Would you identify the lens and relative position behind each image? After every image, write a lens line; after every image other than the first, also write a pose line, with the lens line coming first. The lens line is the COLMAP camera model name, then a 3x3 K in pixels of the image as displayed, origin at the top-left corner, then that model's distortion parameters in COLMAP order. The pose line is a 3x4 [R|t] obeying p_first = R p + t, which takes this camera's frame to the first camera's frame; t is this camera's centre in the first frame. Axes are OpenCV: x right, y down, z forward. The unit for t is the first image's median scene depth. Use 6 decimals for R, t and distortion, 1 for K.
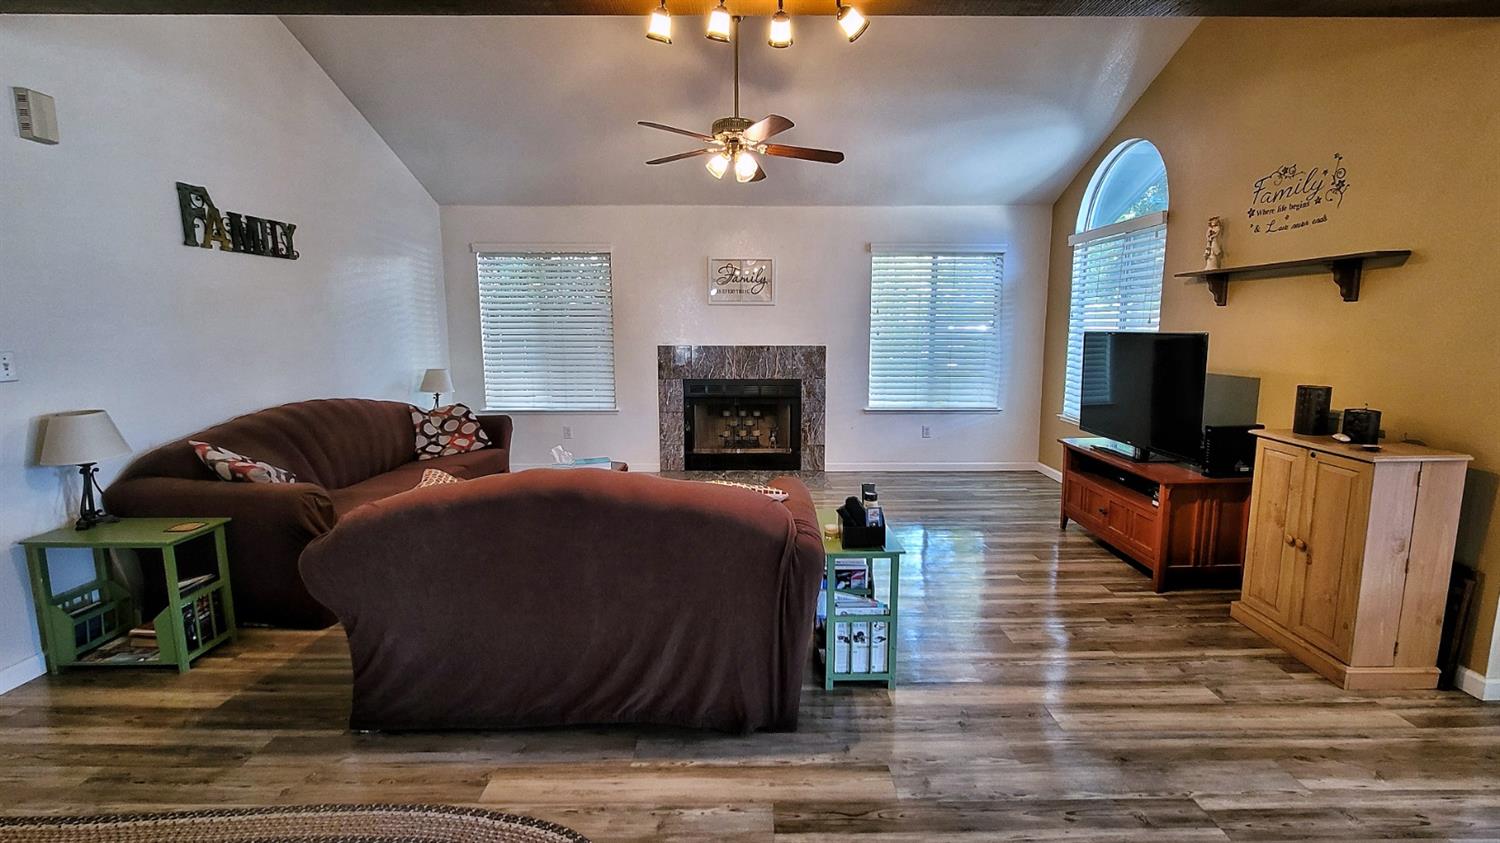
lens RADIAL K [[613.3, 0, 755.6], [0, 613.3, 417.4], [0, 0, 1]] dist [-0.007712, 0.001110]
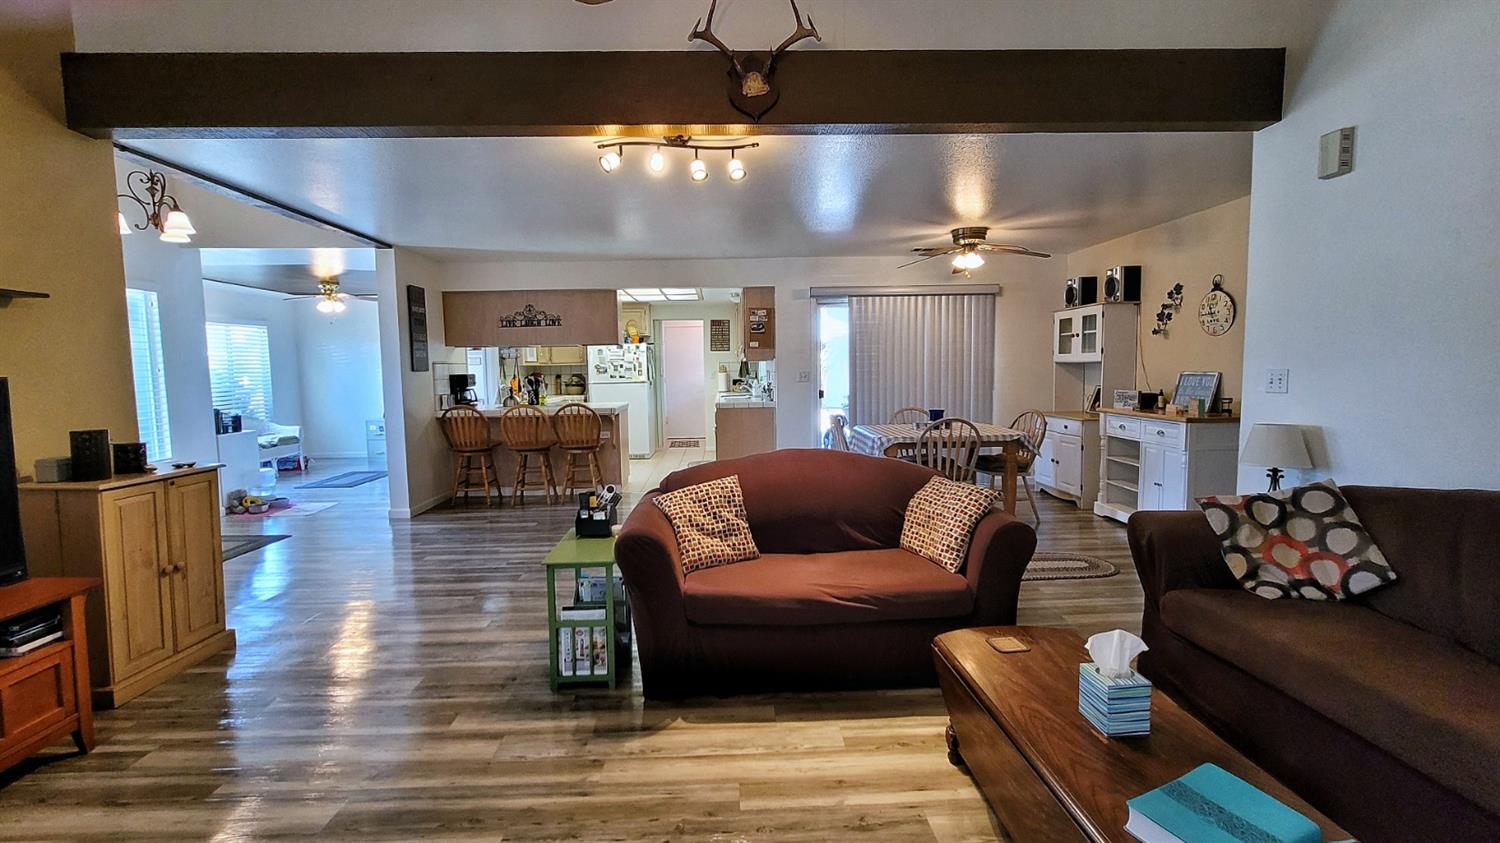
lens RADIAL K [[613.3, 0, 741.4], [0, 613.3, 419.8], [0, 0, 1]] dist [-0.007712, 0.001110]
pose [[-0.999298, 0.019388, -0.032053, -0.060457], [0.011421, 0.972598, 0.232214, -0.211660], [0.035676, 0.231685, -0.972136, 1.491730]]
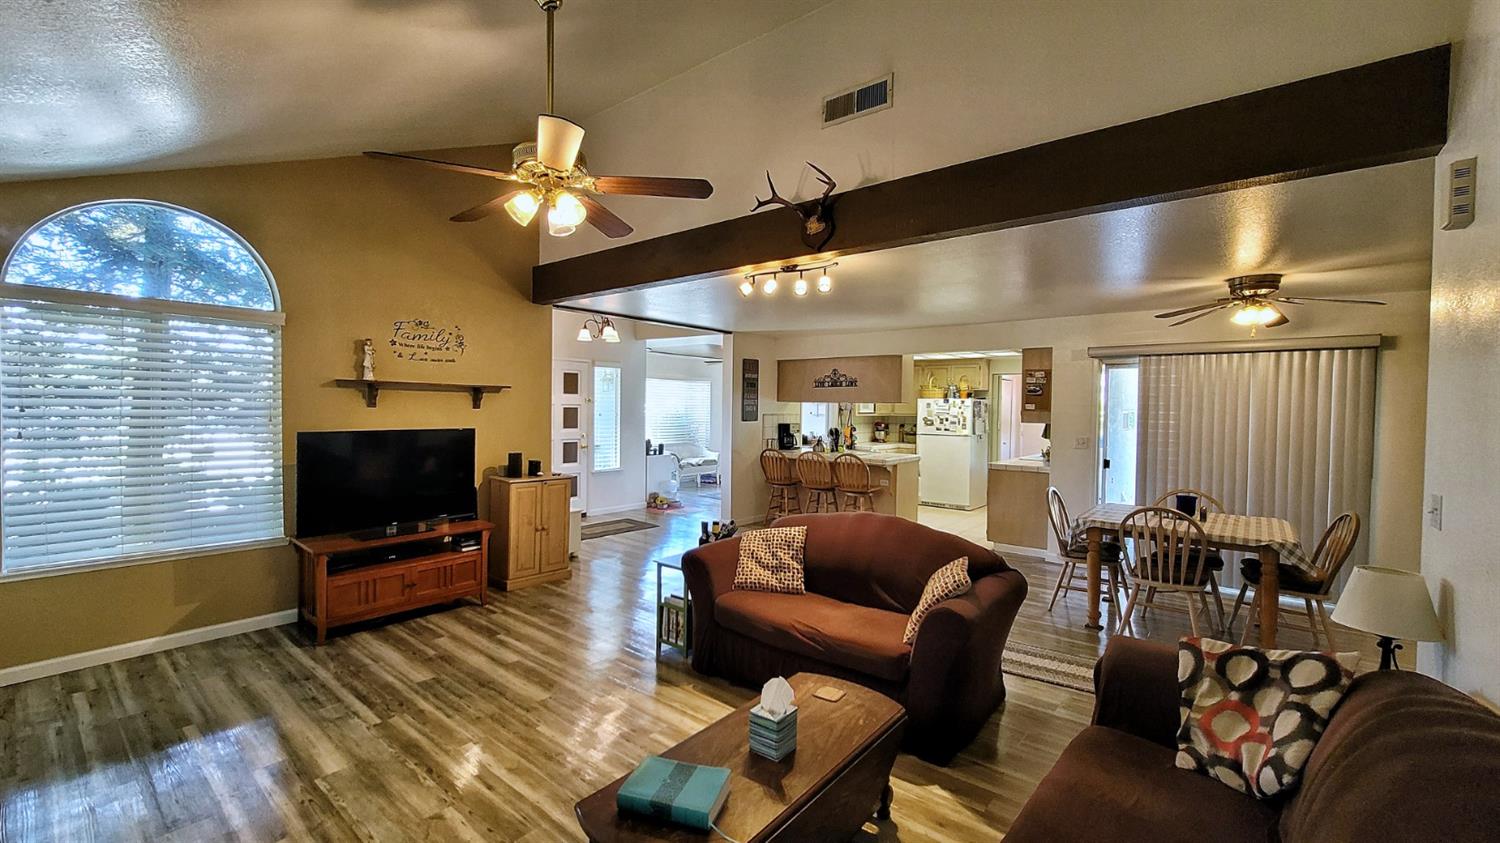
lens RADIAL K [[613.3, 0, 757.1], [0, 613.3, 426.2], [0, 0, 1]] dist [-0.007712, 0.001110]
pose [[-0.778467, -0.032322, 0.626853, -0.695443], [0.078230, 0.985891, 0.147985, -0.277318], [-0.622791, 0.164240, -0.764955, 1.522104]]
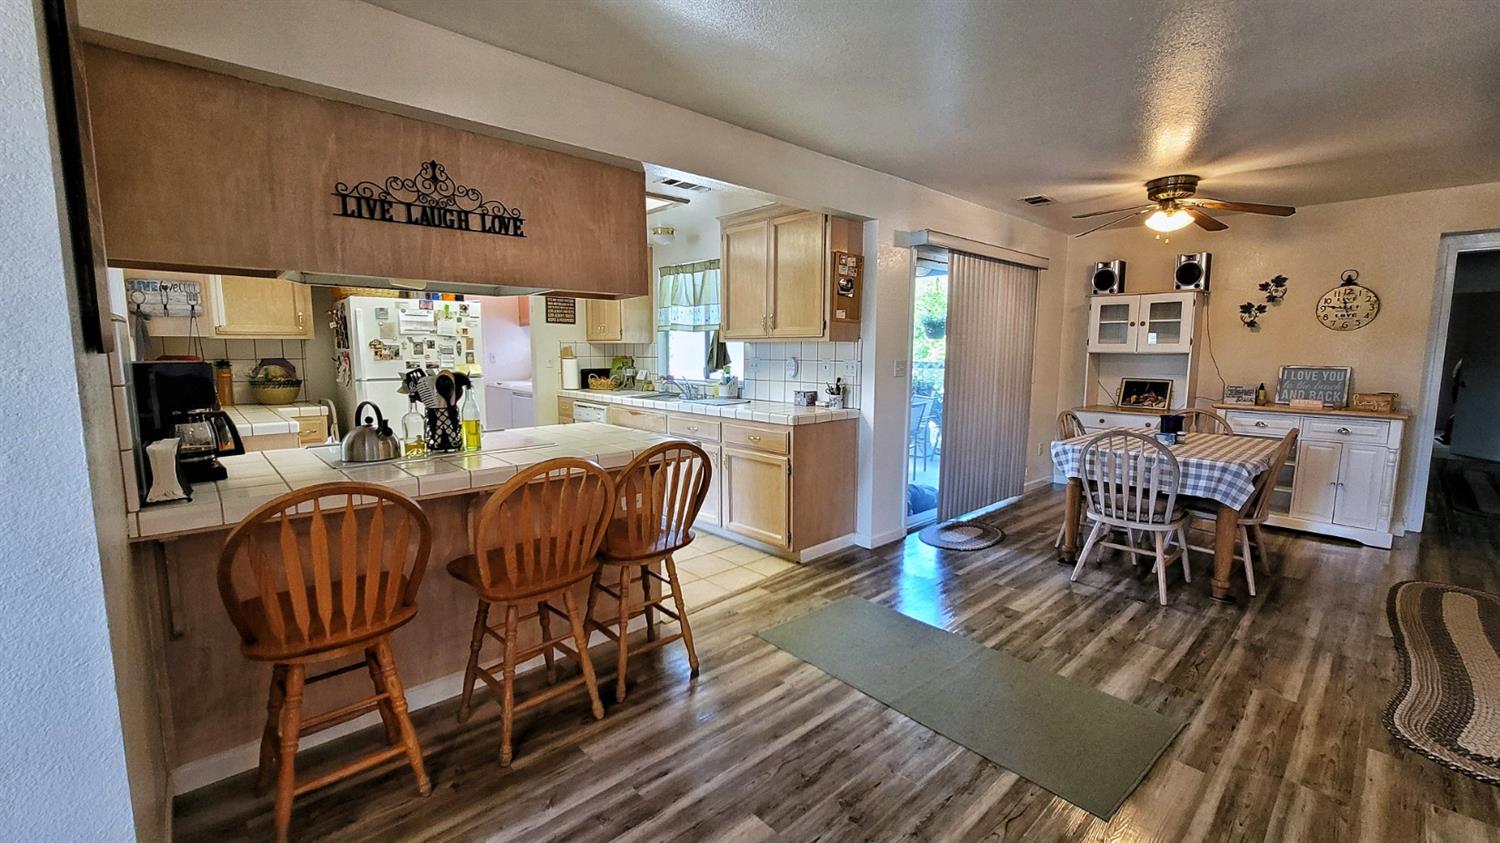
lens RADIAL K [[613.3, 0, 748.9], [0, 613.3, 416.2], [0, 0, 1]] dist [-0.007712, 0.001110]
pose [[-0.738058, 0.070273, -0.671068, 0.740343], [-0.103820, 0.970891, 0.215854, -0.037875], [0.666703, 0.228983, -0.709277, 0.299307]]
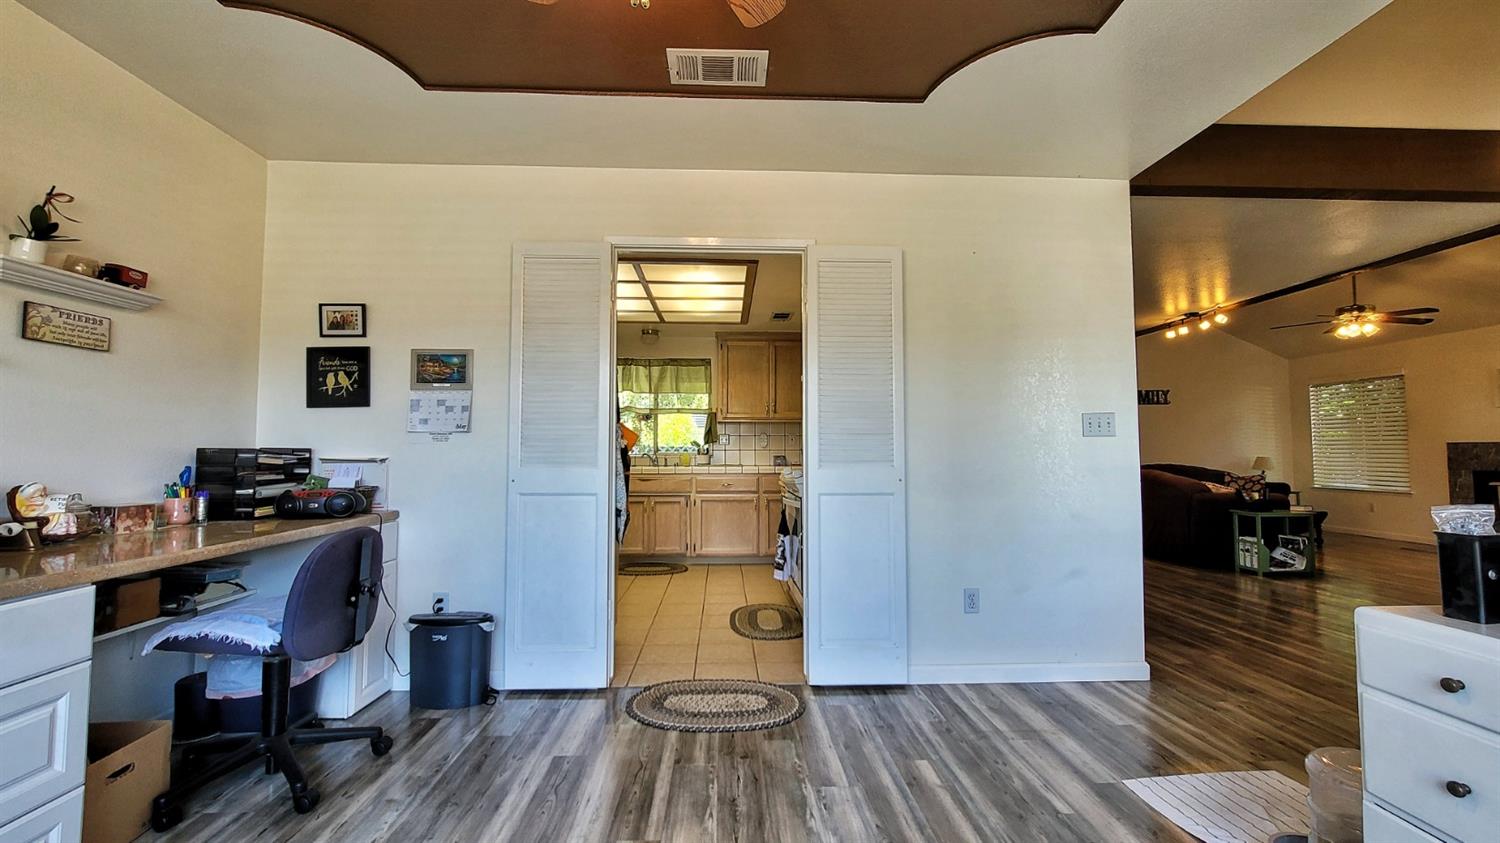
lens RADIAL K [[613.3, 0, 749.9], [0, 613.3, 422.5], [0, 0, 1]] dist [-0.007712, 0.001110]
pose [[0.035633, -0.048829, -0.998171, 1.680864], [-0.147046, 0.987678, -0.053565, 0.189147], [0.988488, 0.148685, 0.028014, -0.706237]]
